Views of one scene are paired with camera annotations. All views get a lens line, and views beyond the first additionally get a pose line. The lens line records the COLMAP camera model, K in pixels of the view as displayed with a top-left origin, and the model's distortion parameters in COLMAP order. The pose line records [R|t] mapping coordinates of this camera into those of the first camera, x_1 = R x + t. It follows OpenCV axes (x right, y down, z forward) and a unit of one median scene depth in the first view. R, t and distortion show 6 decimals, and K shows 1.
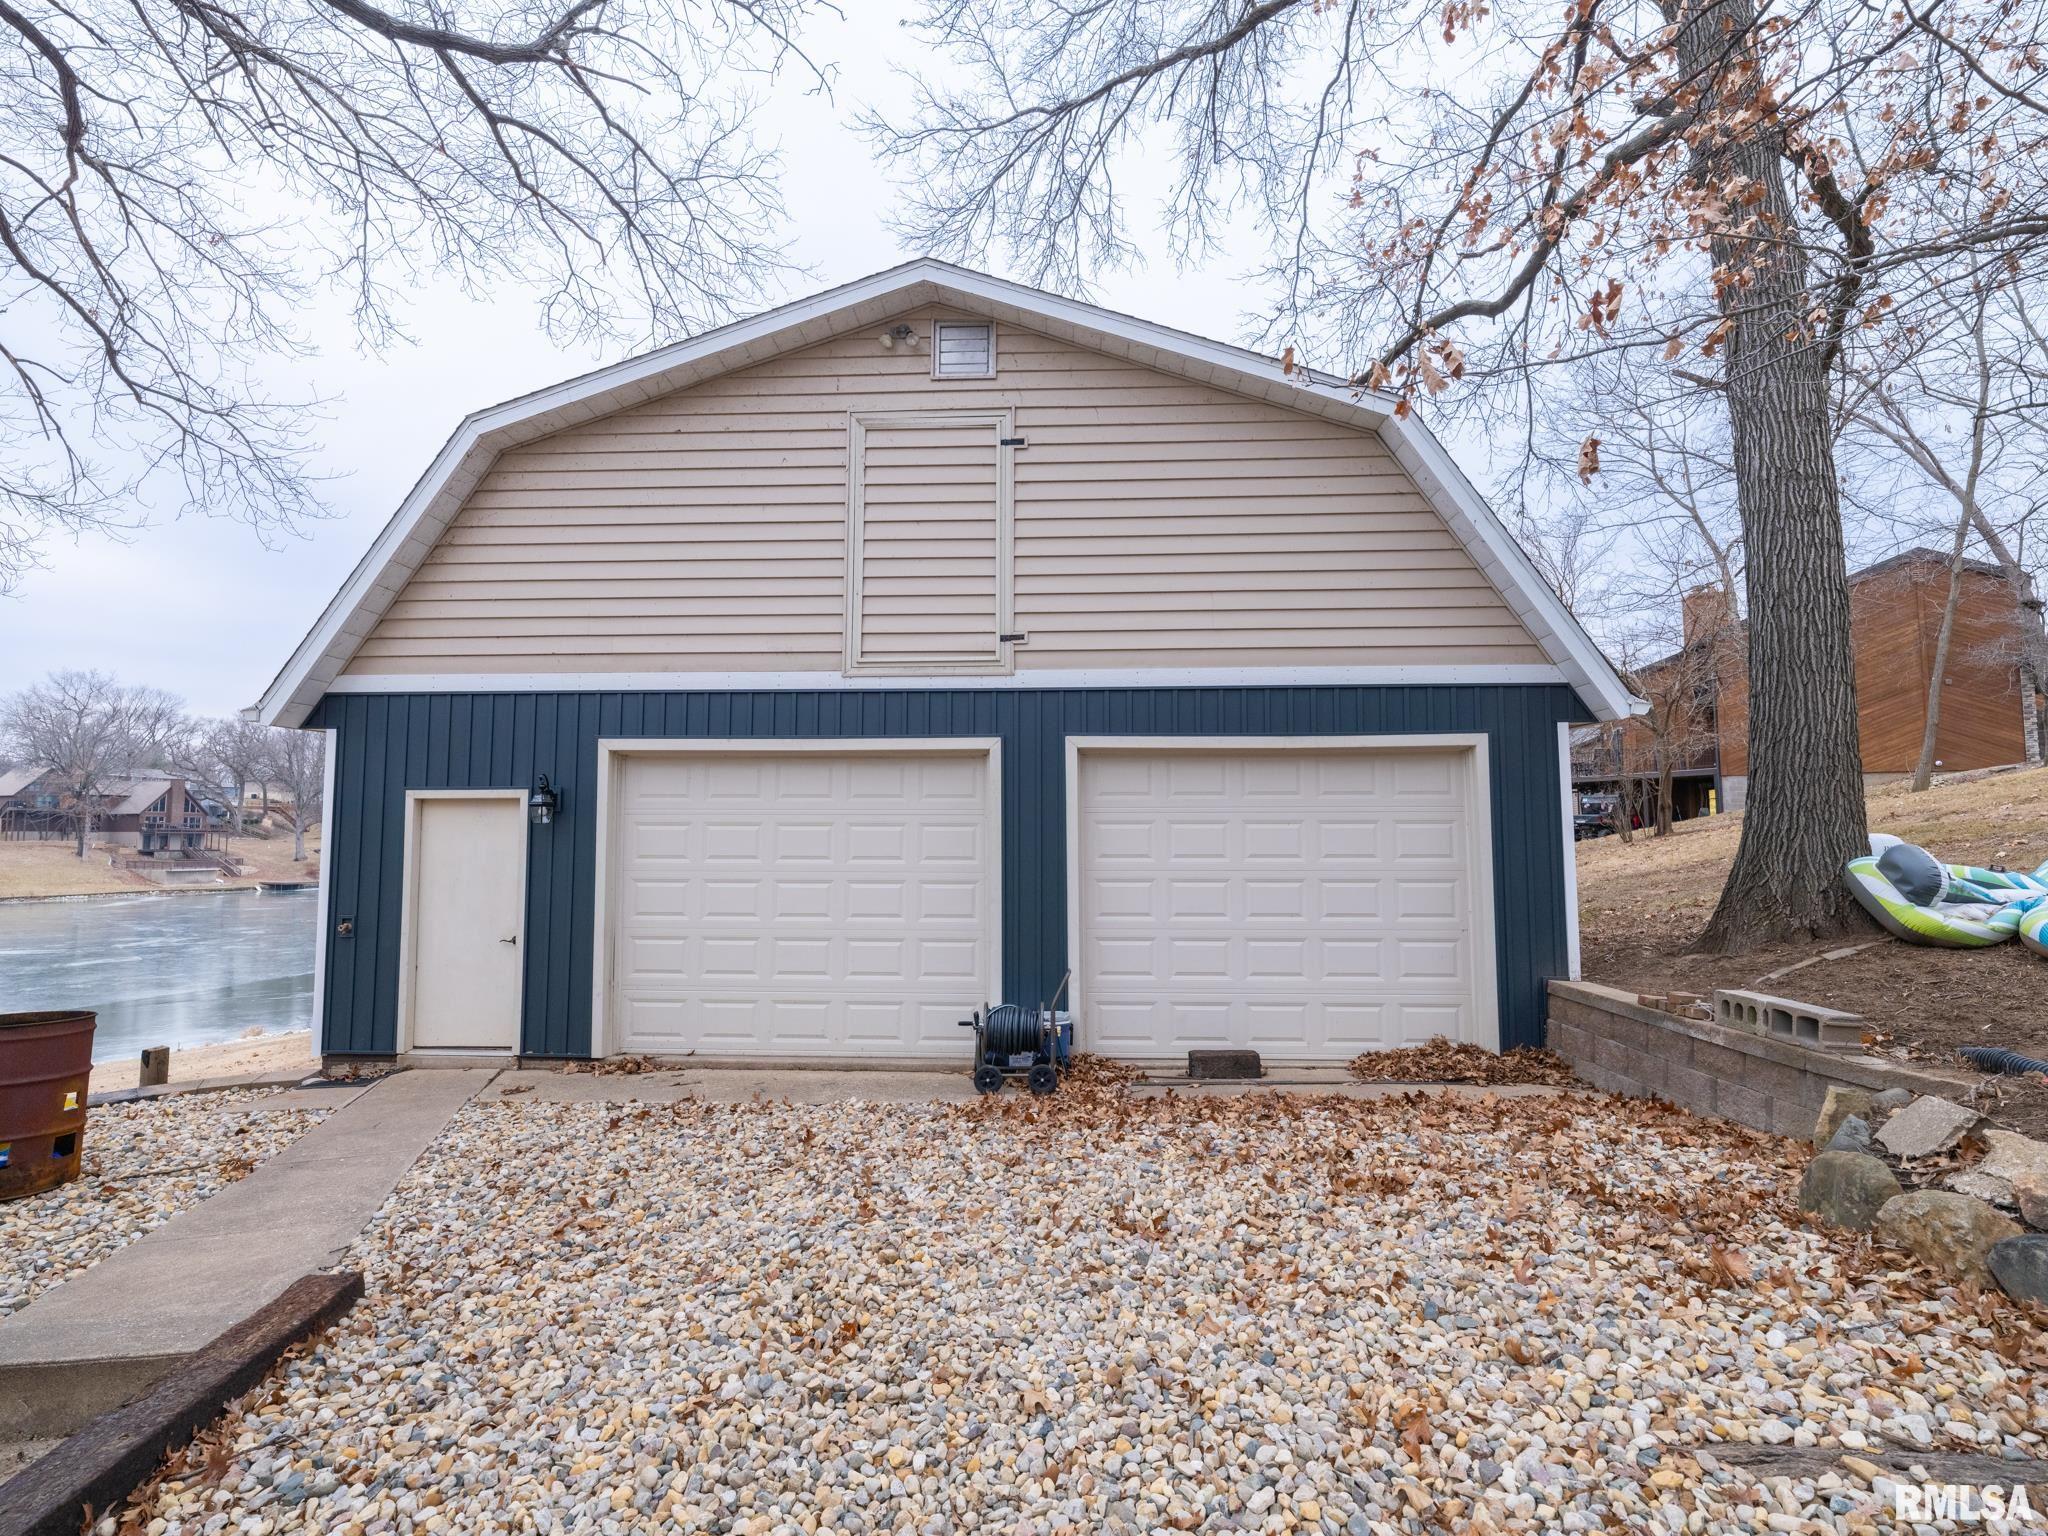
lens RADIAL K [[954.9, 0, 1024.0], [0, 954.9, 768.0], [0, 0, 1]] dist [0.003228, 0.000239]
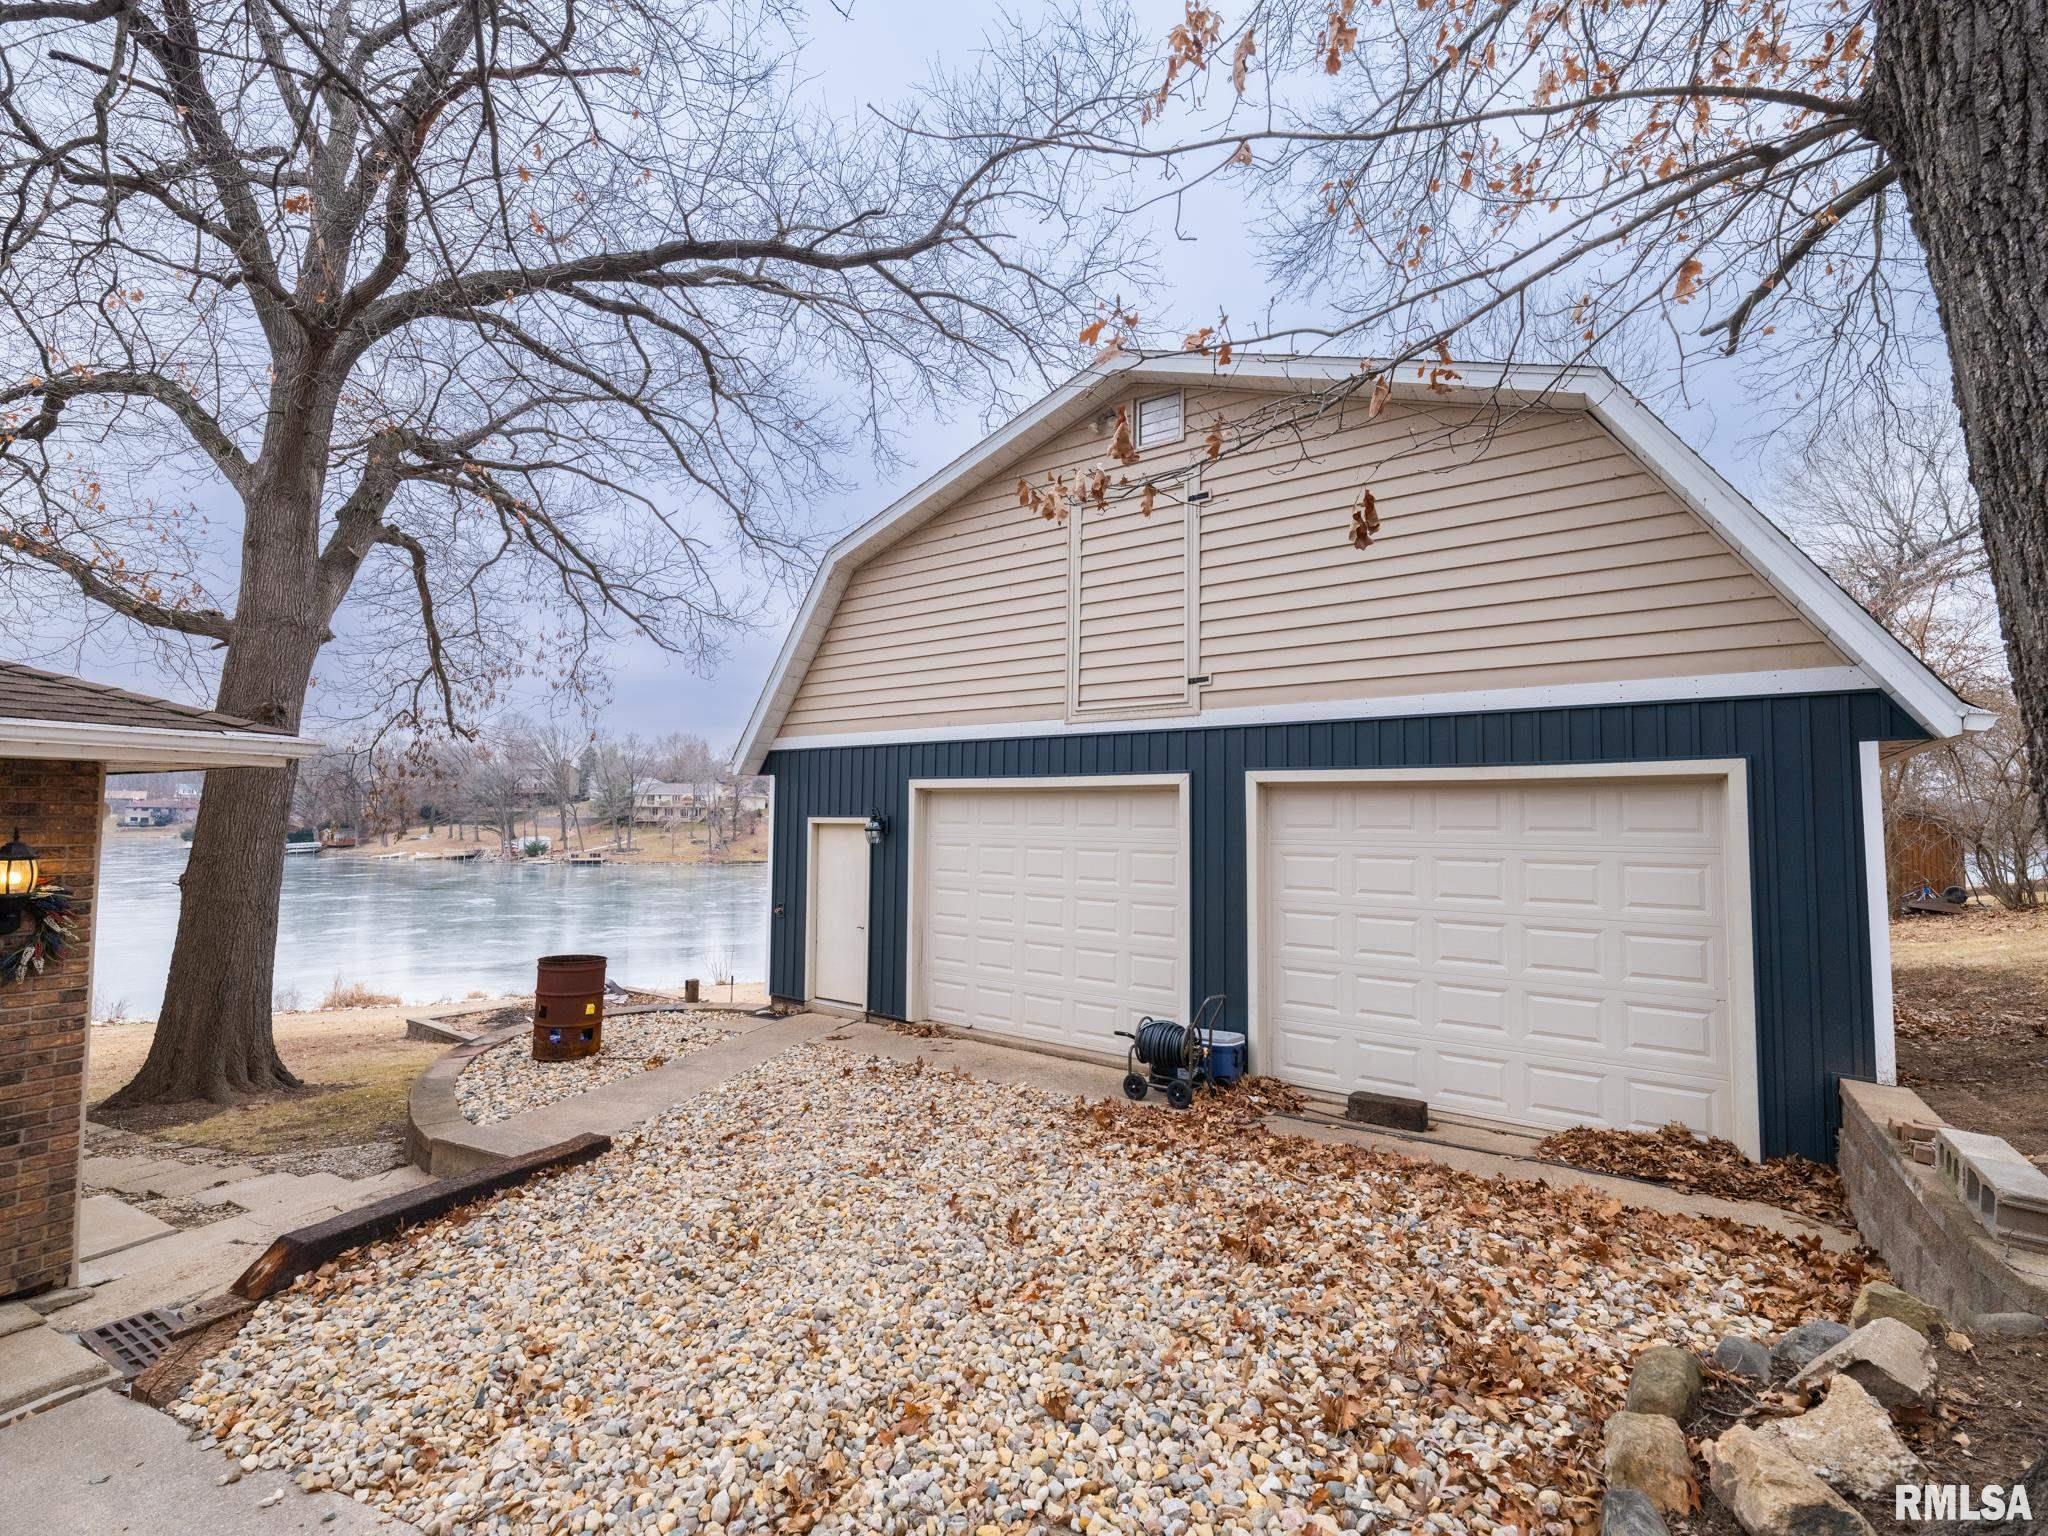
lens RADIAL K [[898.4, 0, 1024.0], [0, 898.4, 768.0], [0, 0, 1]] dist [-0.001793, 0.000221]
pose [[0.844937, -0.023149, -0.534364, 0.360139], [0.028085, 0.999605, 0.001104, -0.044279], [0.534128, -0.015940, 0.845254, 0.038279]]
